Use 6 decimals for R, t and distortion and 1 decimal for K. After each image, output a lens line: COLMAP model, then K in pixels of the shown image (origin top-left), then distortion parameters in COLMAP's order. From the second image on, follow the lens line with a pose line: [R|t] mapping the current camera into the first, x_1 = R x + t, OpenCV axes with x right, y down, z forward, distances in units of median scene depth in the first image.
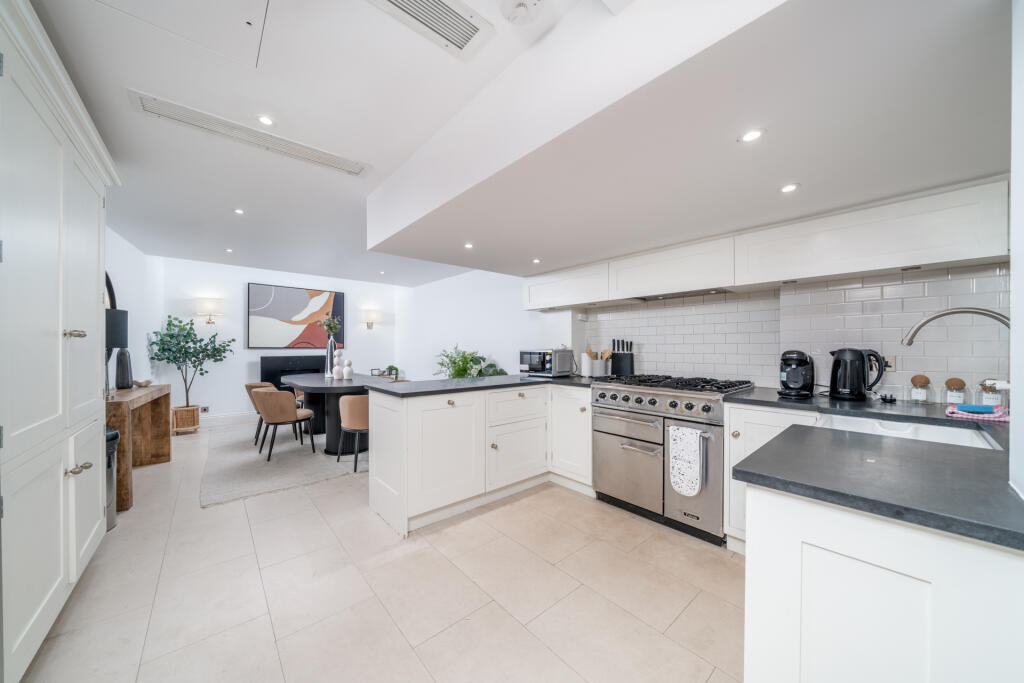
lens RADIAL K [[349.1, 0, 513.1], [0, 349.1, 346.2], [0, 0, 1]] dist [-0.001123, -0.000116]
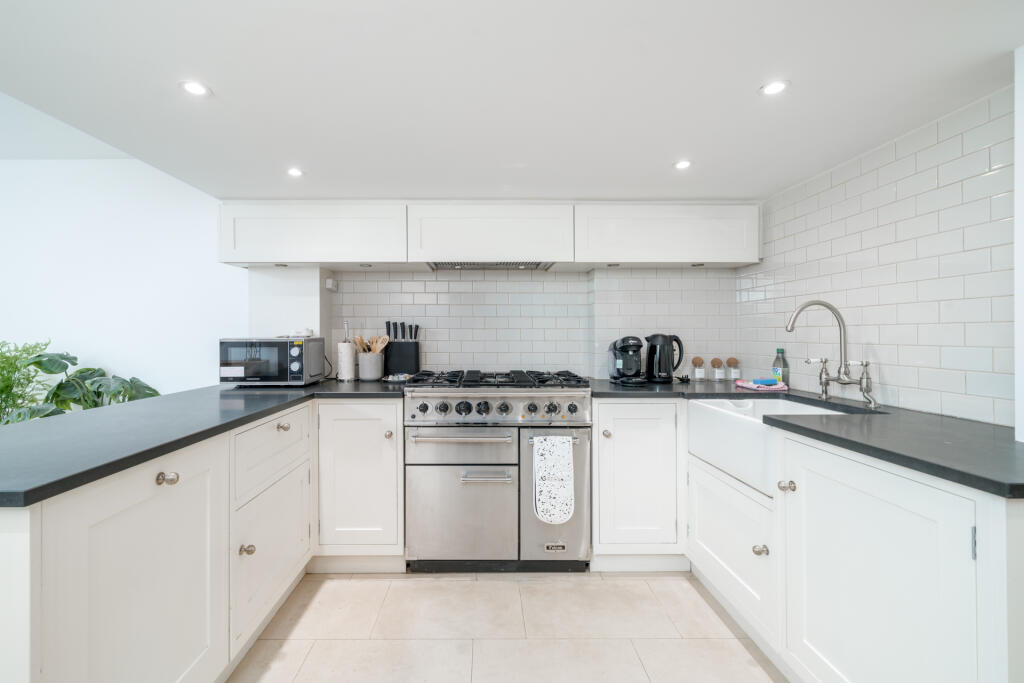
lens RADIAL K [[441.0, 0, 511.9], [0, 441.0, 328.3], [0, 0, 1]] dist [0.000977, -0.000009]
pose [[0.655113, 0.008065, 0.755488, -0.161938], [-0.002234, 0.999959, -0.008738, 0.000718], [-0.755528, 0.004037, 0.655104, 0.220375]]
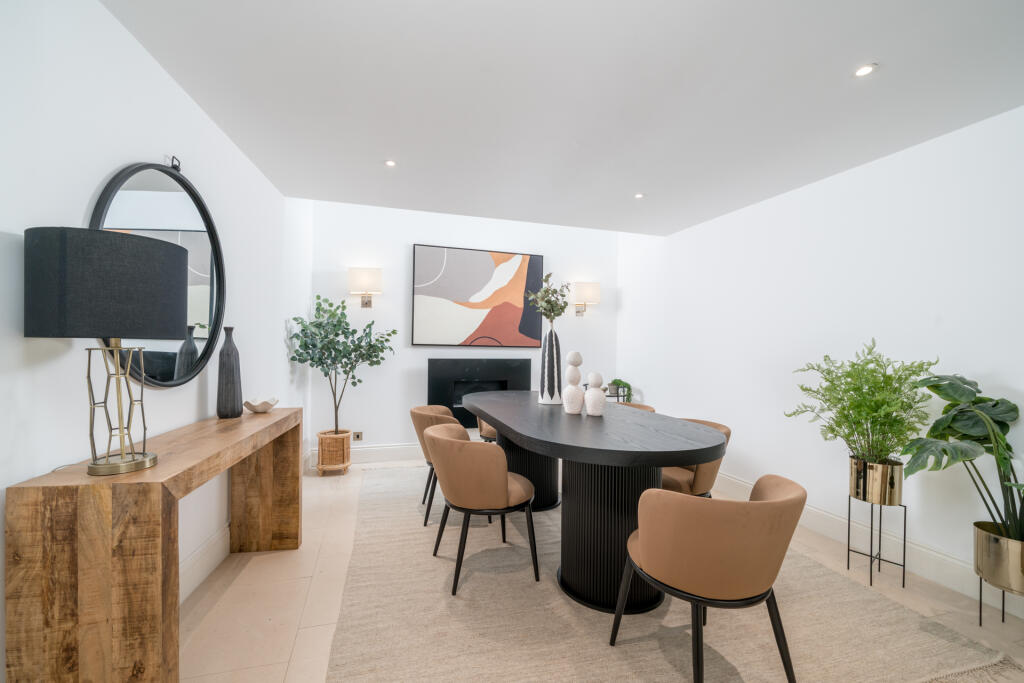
lens RADIAL K [[442.5, 0, 512.0], [0, 442.5, 341.5], [0, 0, 1]] dist [-0.000064, -0.000009]
pose [[0.915737, 0.009460, -0.401667, -0.368860], [-0.013442, 0.999884, -0.007098, 0.003132], [0.401553, 0.011899, 0.915758, 0.457121]]
